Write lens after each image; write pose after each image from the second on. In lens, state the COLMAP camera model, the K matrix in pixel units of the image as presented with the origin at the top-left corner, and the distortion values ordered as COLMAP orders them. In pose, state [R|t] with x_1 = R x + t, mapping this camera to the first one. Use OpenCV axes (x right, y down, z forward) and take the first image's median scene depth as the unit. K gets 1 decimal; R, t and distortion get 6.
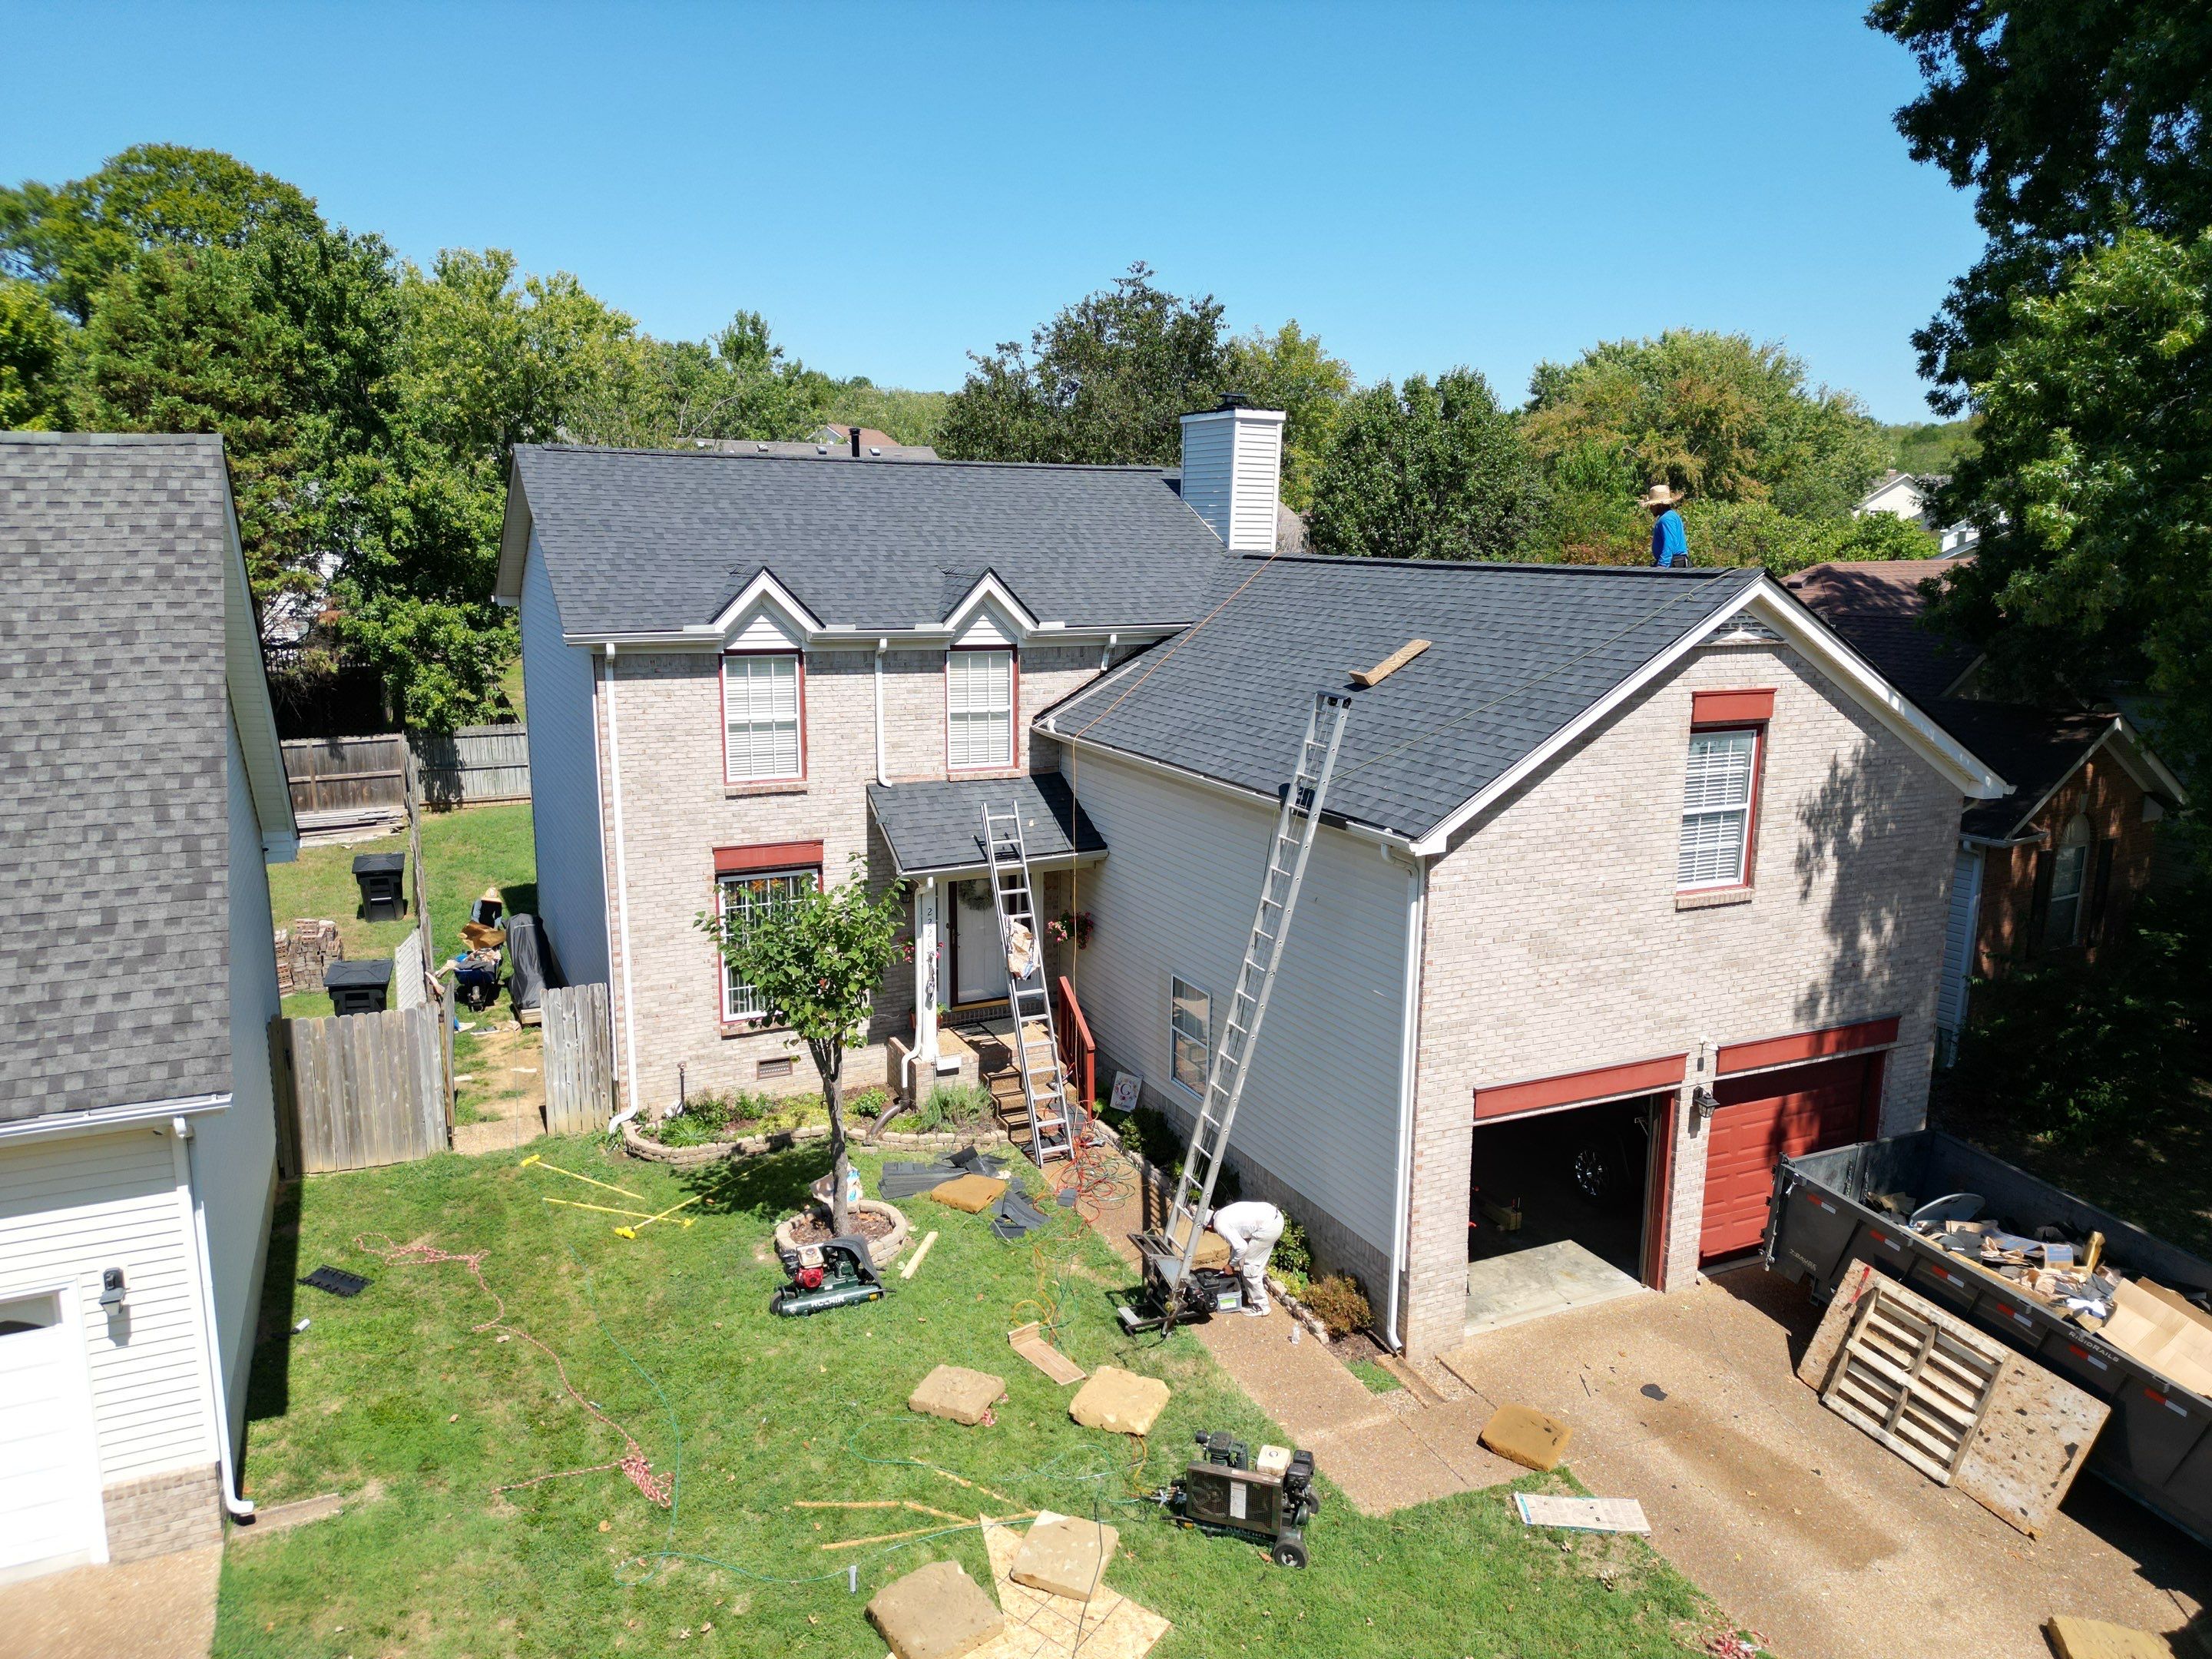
lens RADIAL K [[1535.7, 0, 1121.5], [0, 1535.7, 842.5], [0, 0, 1]] dist [0.073446, -0.065538]
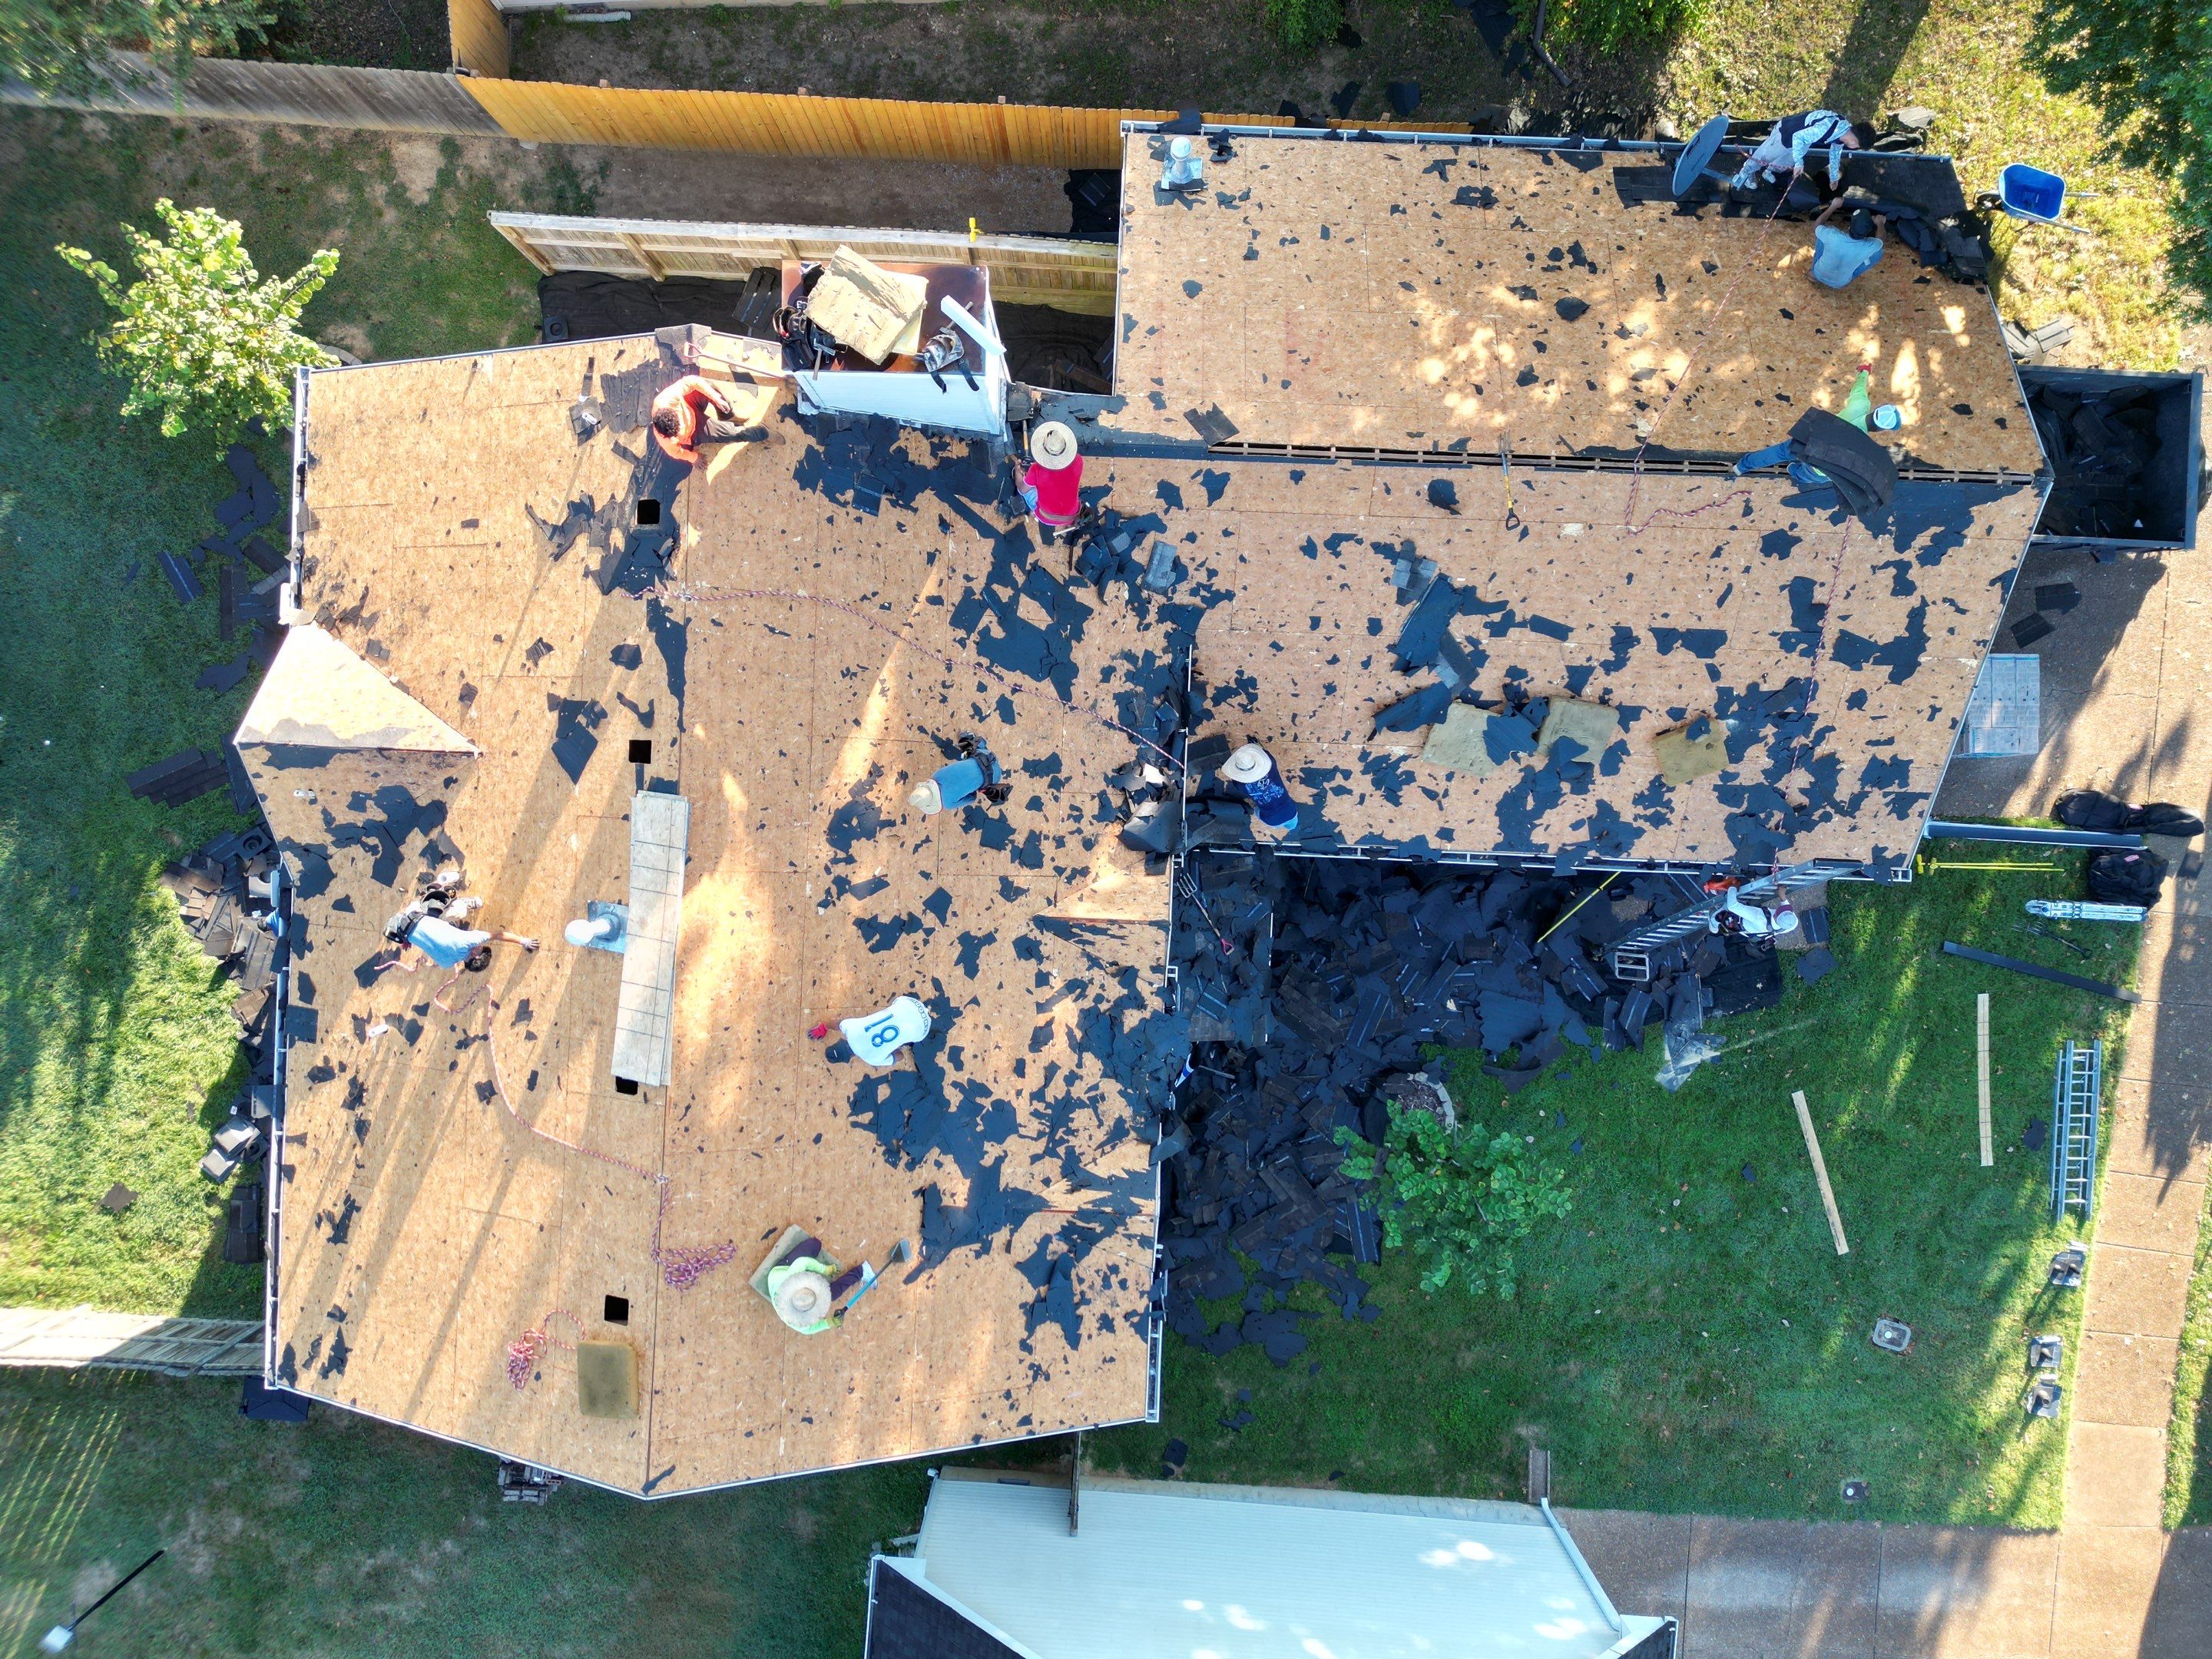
lens RADIAL K [[1535.7, 0, 1112.9], [0, 1535.7, 829.5], [0, 0, 1]] dist [0.073446, -0.065538]
pose [[0.479425, -0.876897, -0.034677, -0.050322], [0.192629, 0.066600, 0.979009, -1.405761], [-0.856181, -0.476041, 0.200845, 1.349990]]
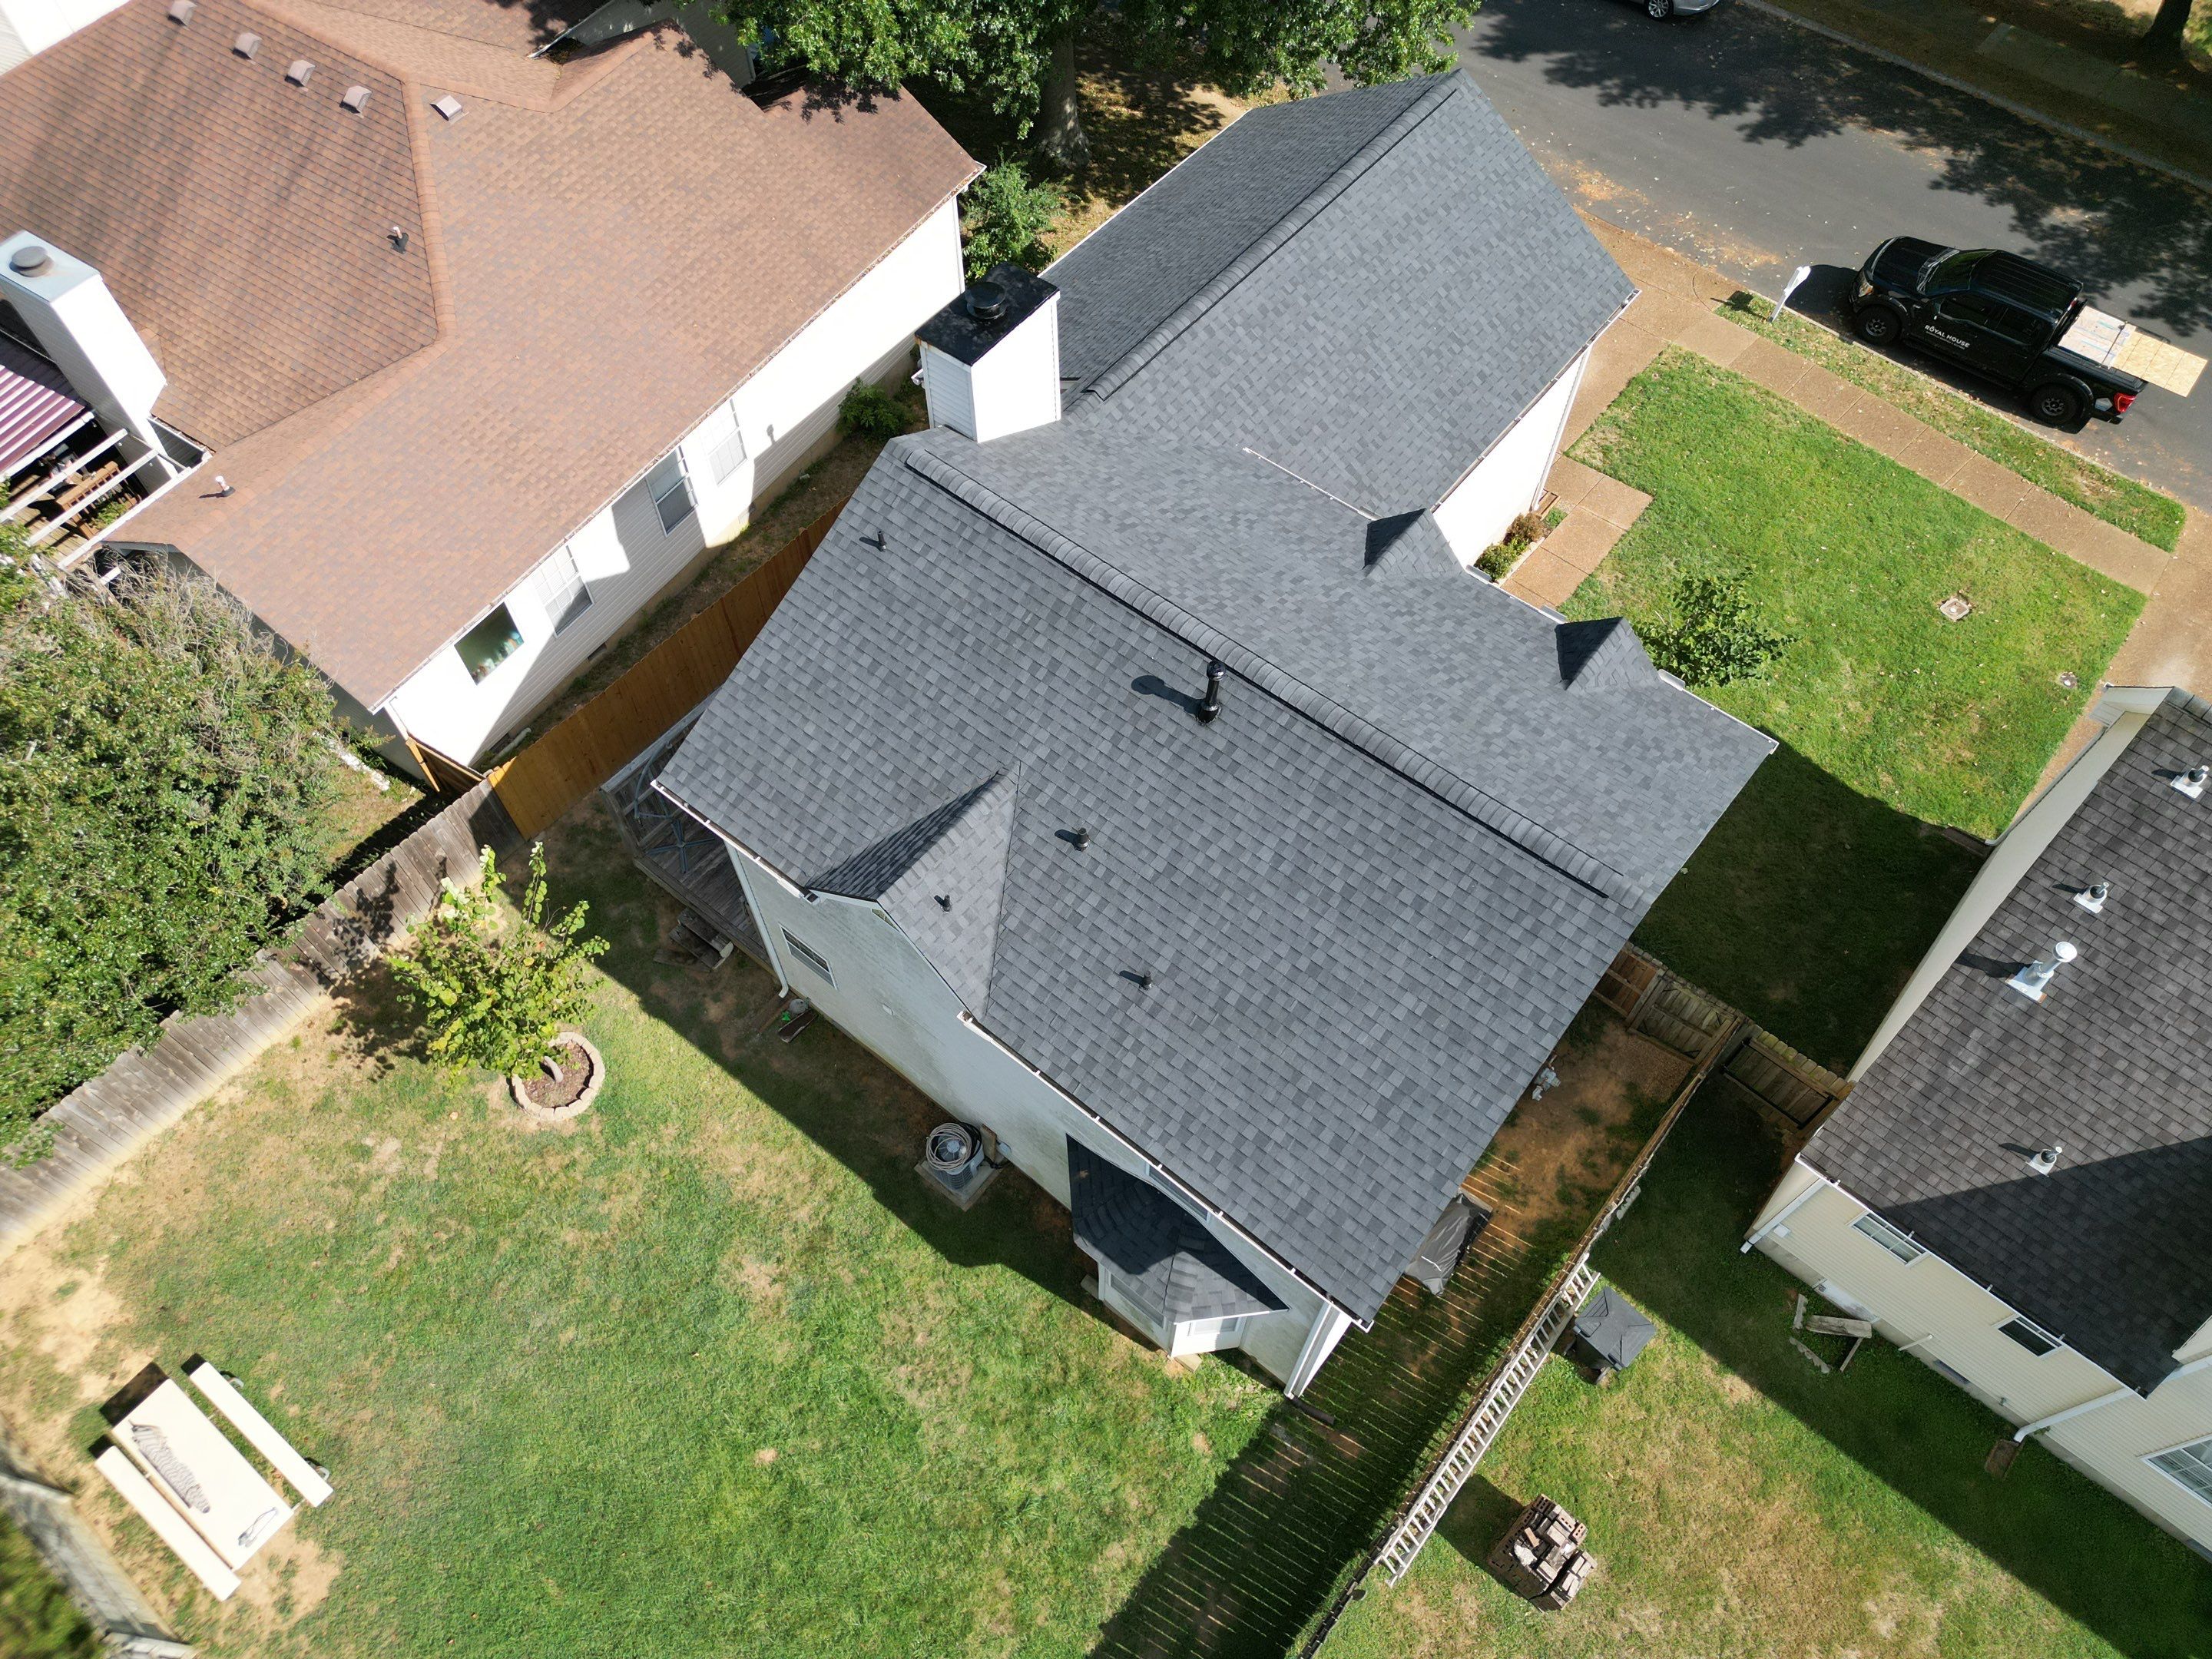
lens RADIAL K [[1535.7, 0, 1114.5], [0, 1535.7, 838.4], [0, 0, 1]] dist [0.073446, -0.065538]
pose [[-0.426035, -0.779255, 0.459626, -0.958102], [0.175087, 0.427417, 0.886938, -1.542646], [-0.887603, 0.458341, -0.045657, 2.004954]]
